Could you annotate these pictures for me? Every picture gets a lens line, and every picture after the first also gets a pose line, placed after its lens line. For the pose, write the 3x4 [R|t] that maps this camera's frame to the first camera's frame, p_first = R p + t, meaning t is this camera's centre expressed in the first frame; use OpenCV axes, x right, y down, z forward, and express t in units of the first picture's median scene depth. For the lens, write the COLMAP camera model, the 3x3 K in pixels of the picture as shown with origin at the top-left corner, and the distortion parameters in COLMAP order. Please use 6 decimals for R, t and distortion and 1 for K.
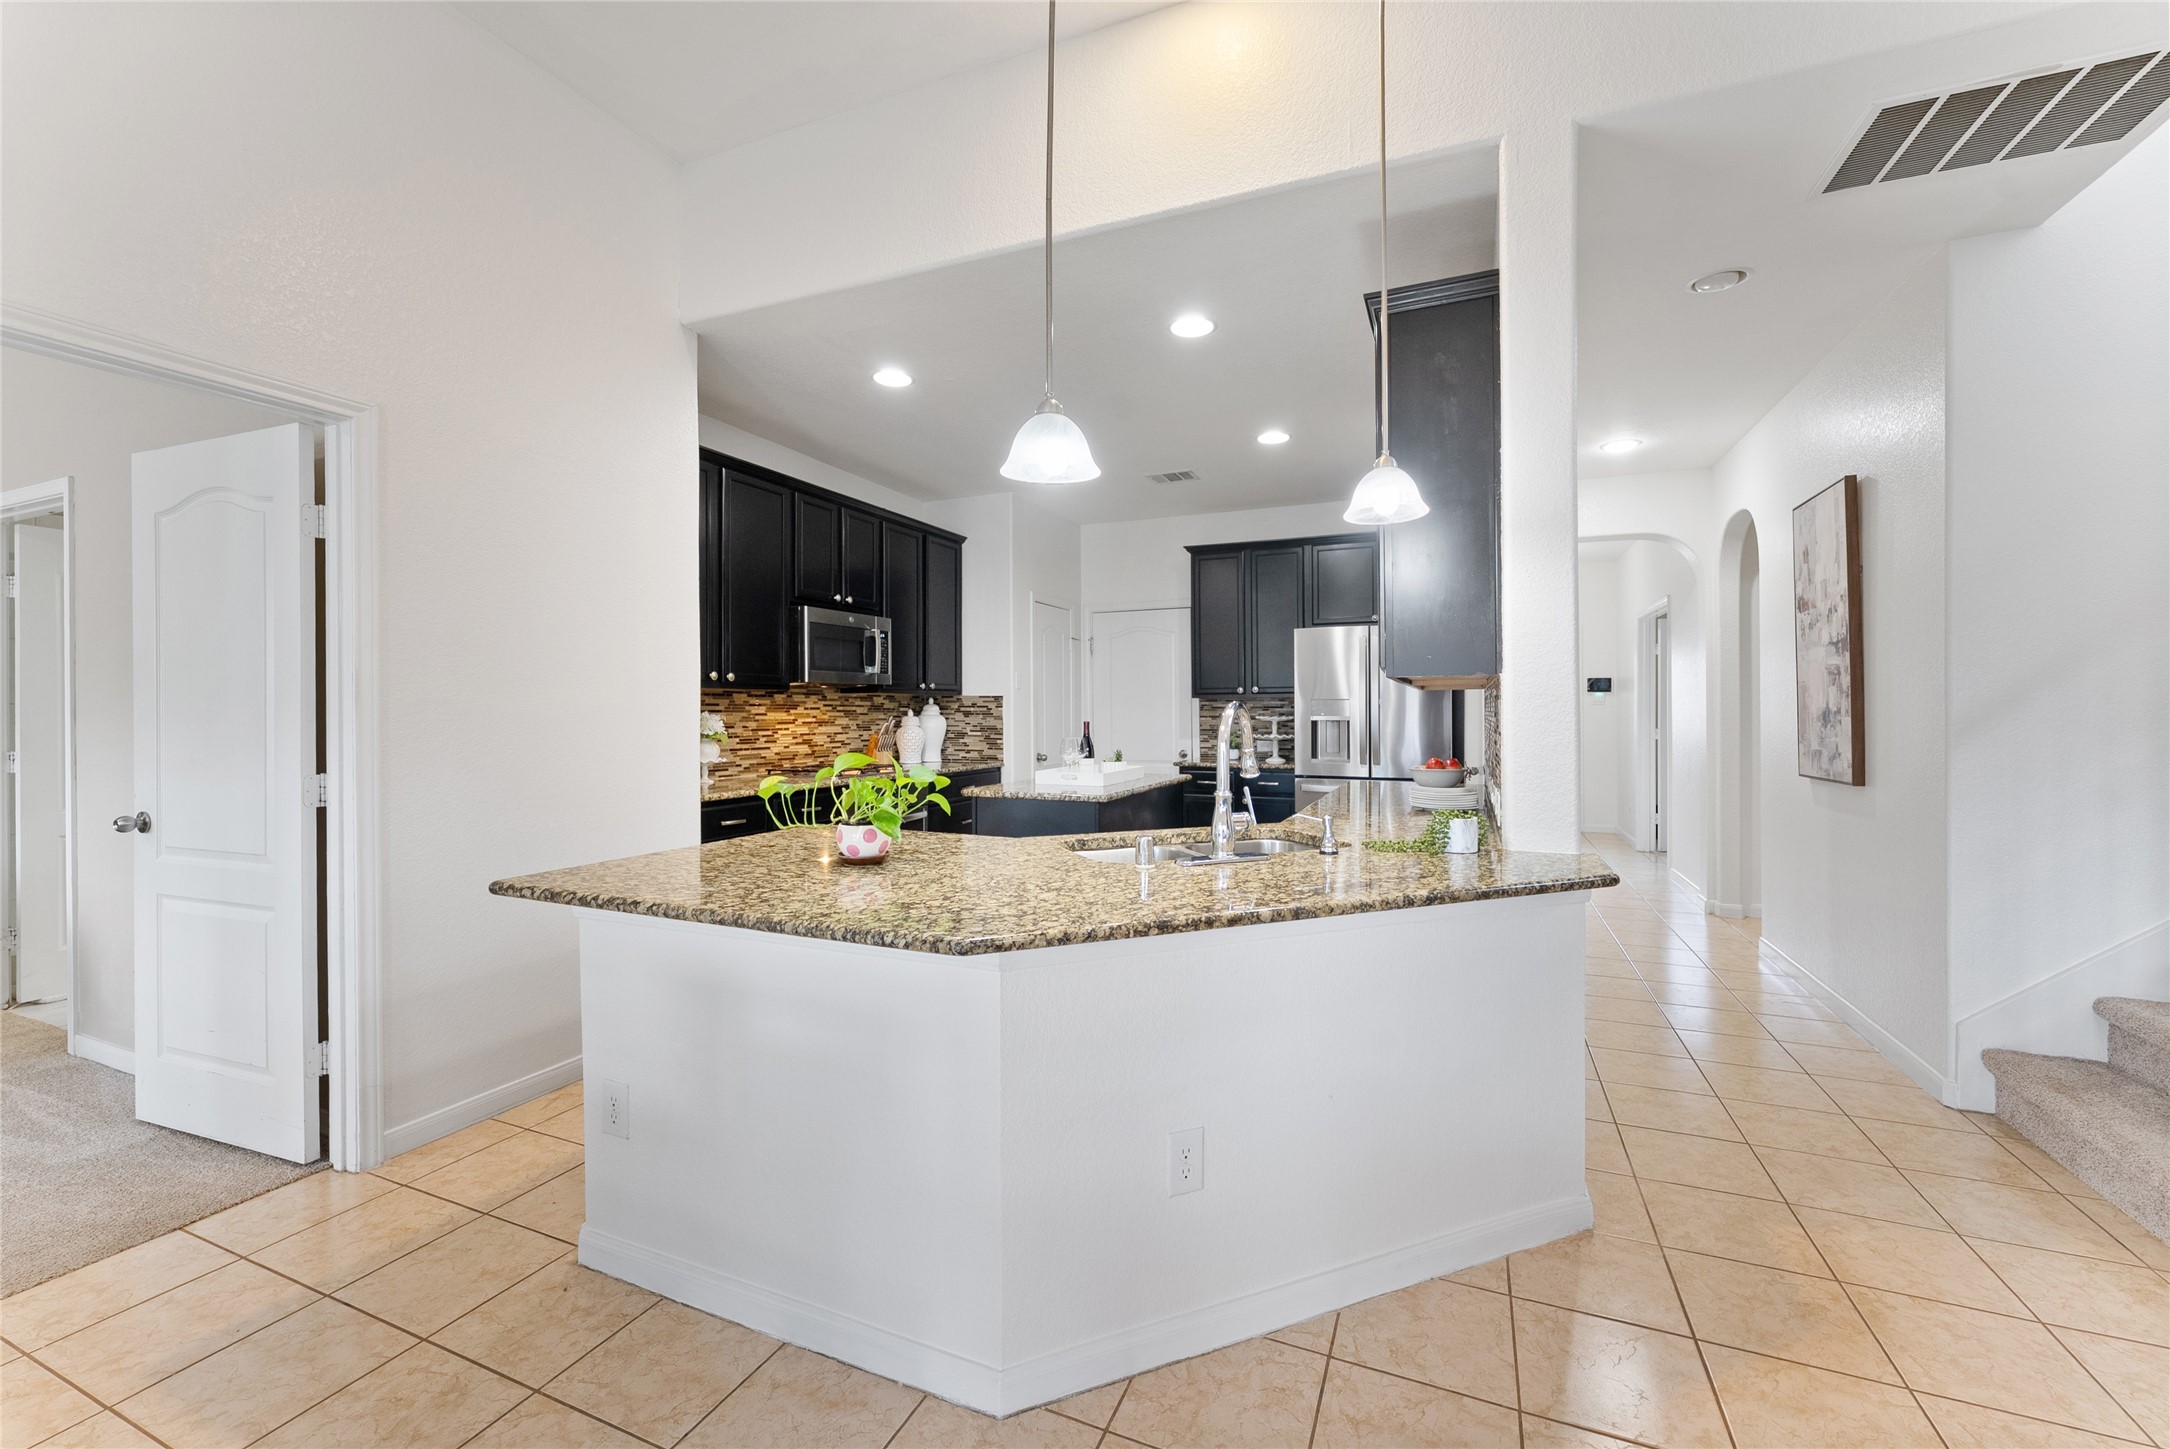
lens RADIAL K [[880.6, 0, 1088.0], [0, 880.6, 706.8], [0, 0, 1]] dist [-0.003972, 0.000471]
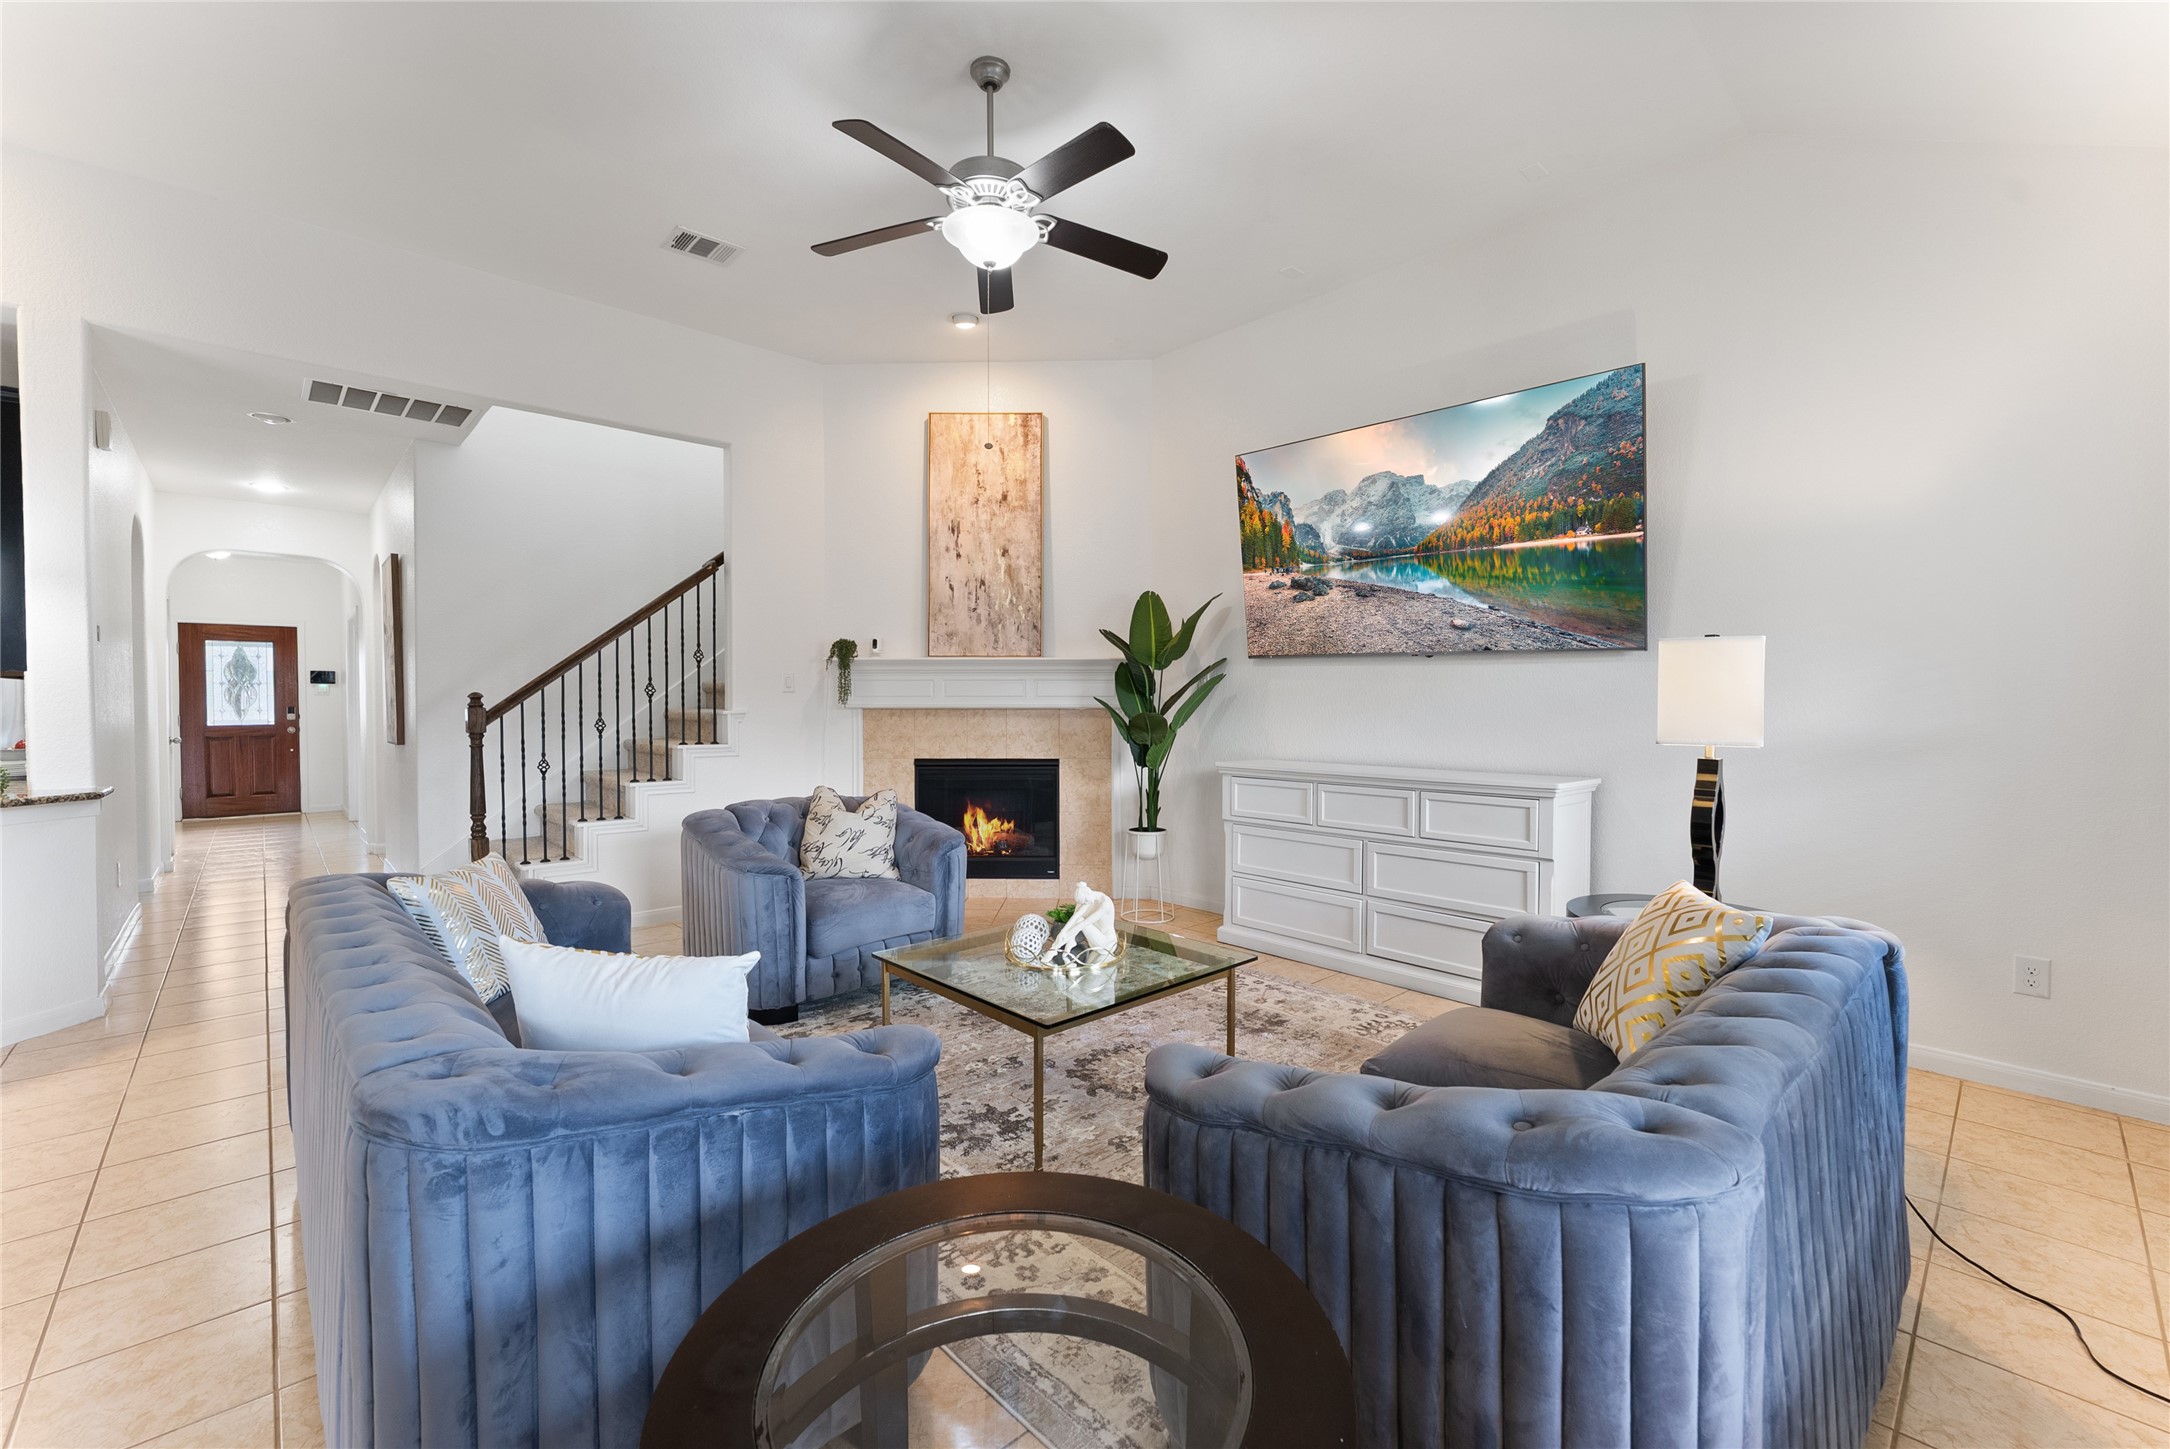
lens RADIAL K [[880.6, 0, 1080.4], [0, 880.6, 719.7], [0, 0, 1]] dist [-0.003972, 0.000471]
pose [[0.403189, -0.018218, 0.914935, -0.078162], [-0.003418, 0.999765, 0.021413, 0.002517], [-0.915110, -0.011760, 0.403032, -0.565268]]
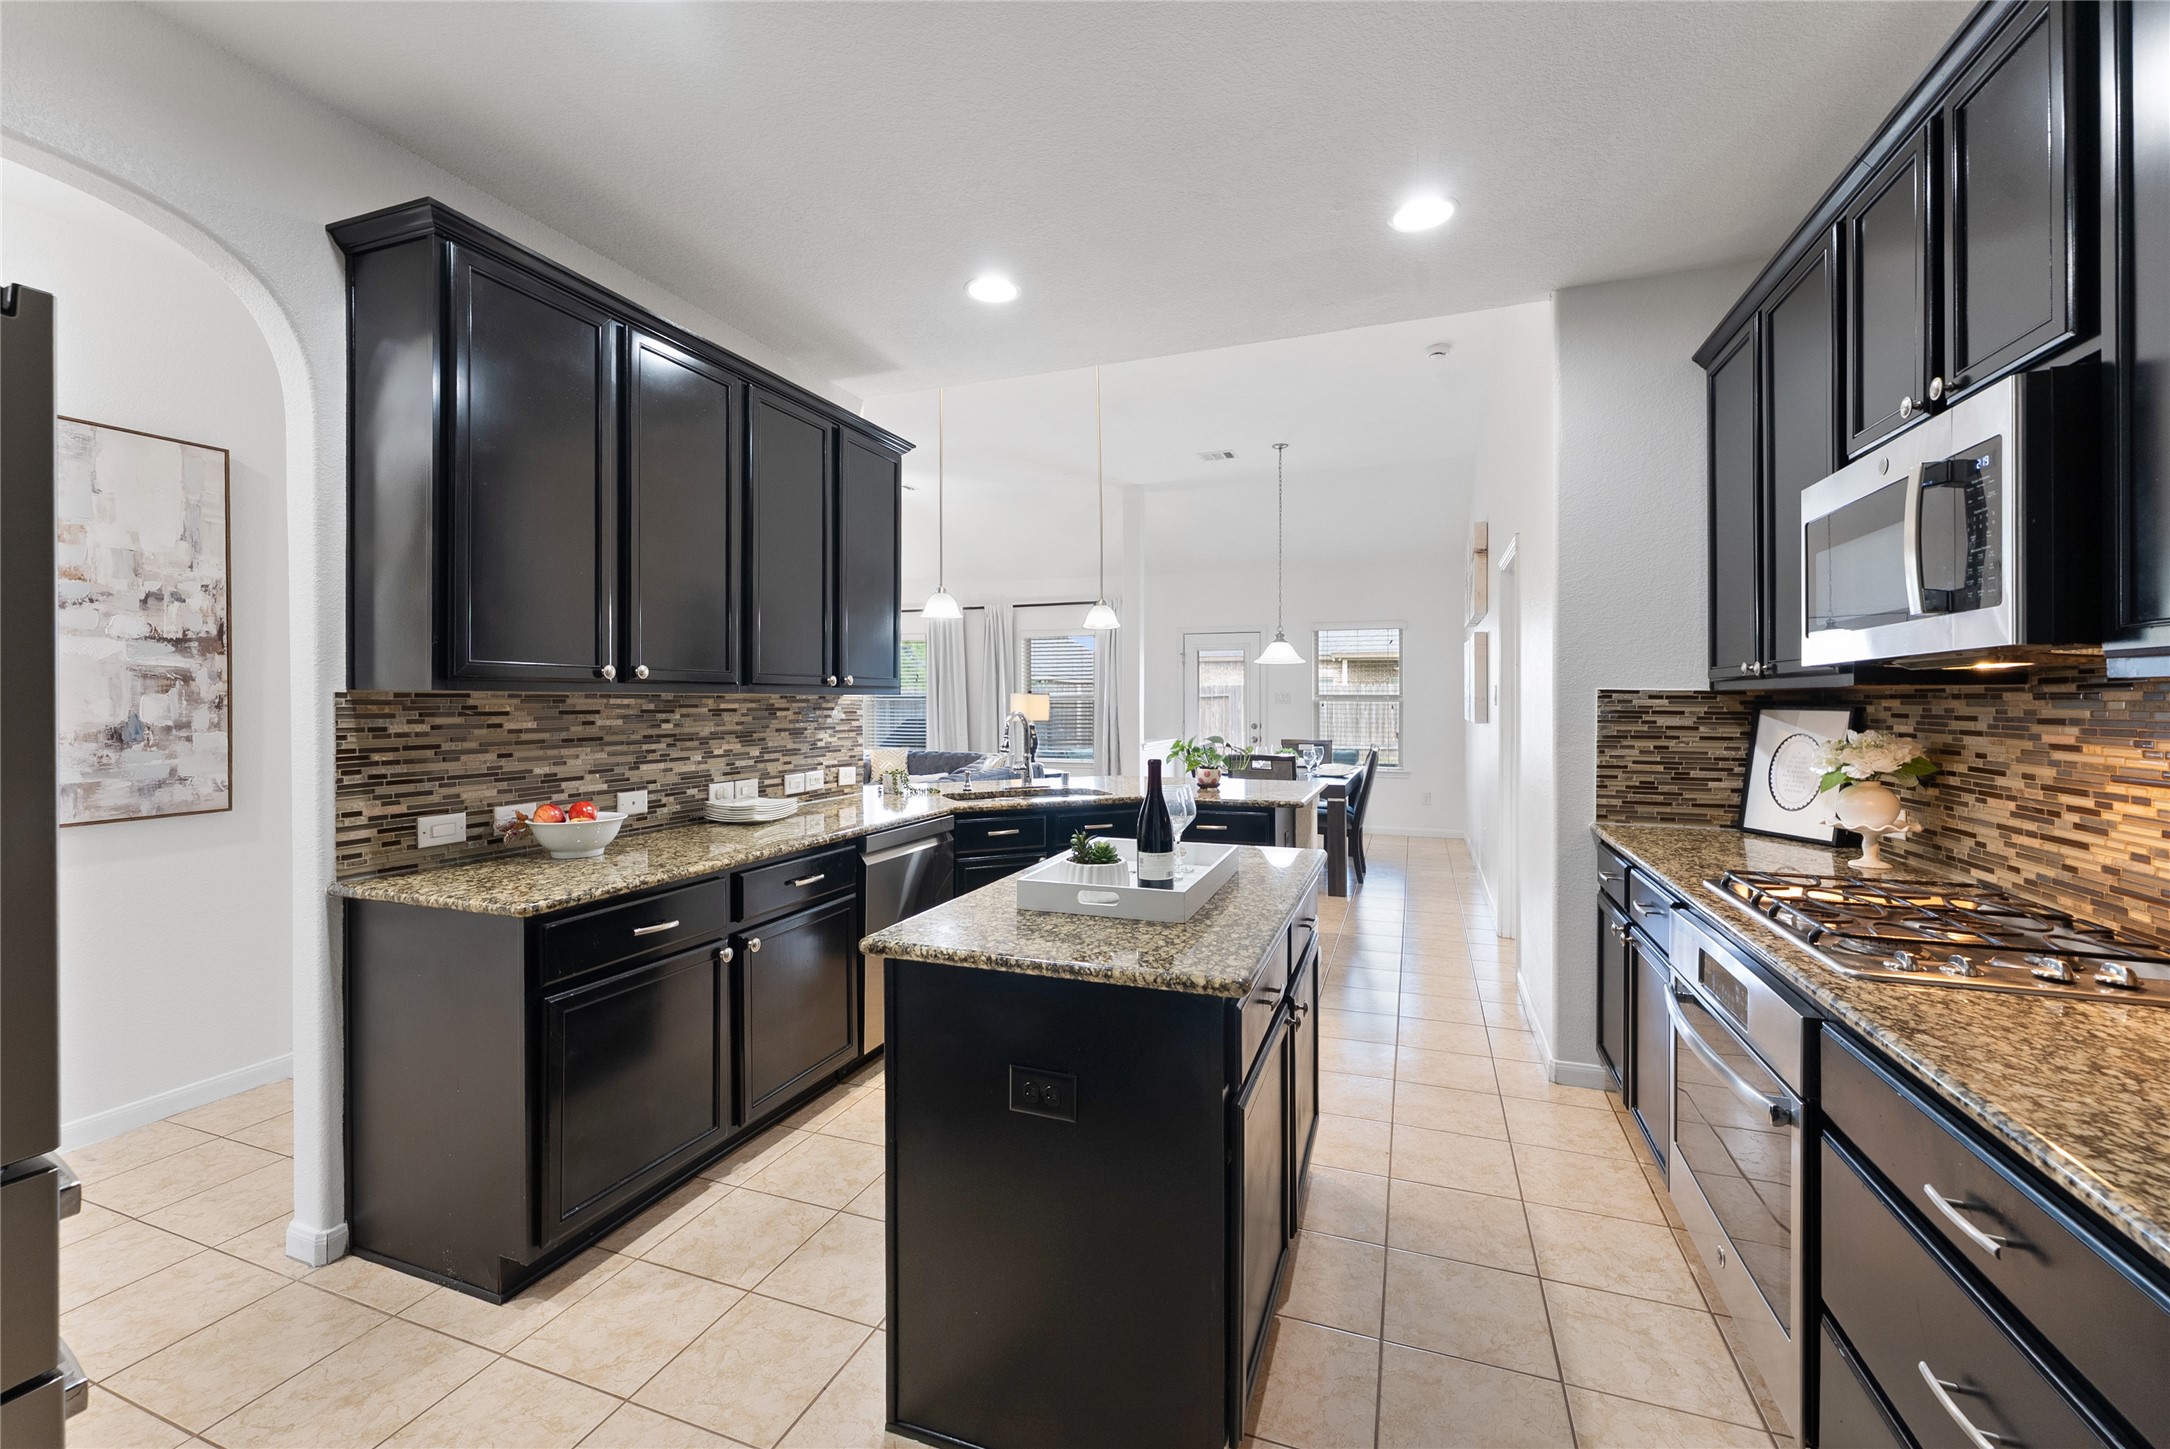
lens RADIAL K [[880.6, 0, 1086.6], [0, 880.6, 702.2], [0, 0, 1]] dist [-0.003972, 0.000471]
pose [[-0.998739, 0.001145, -0.050191, 0.047692], [0.001164, 0.999999, -0.000358, -0.010155], [0.050190, -0.000416, -0.998740, 1.318040]]
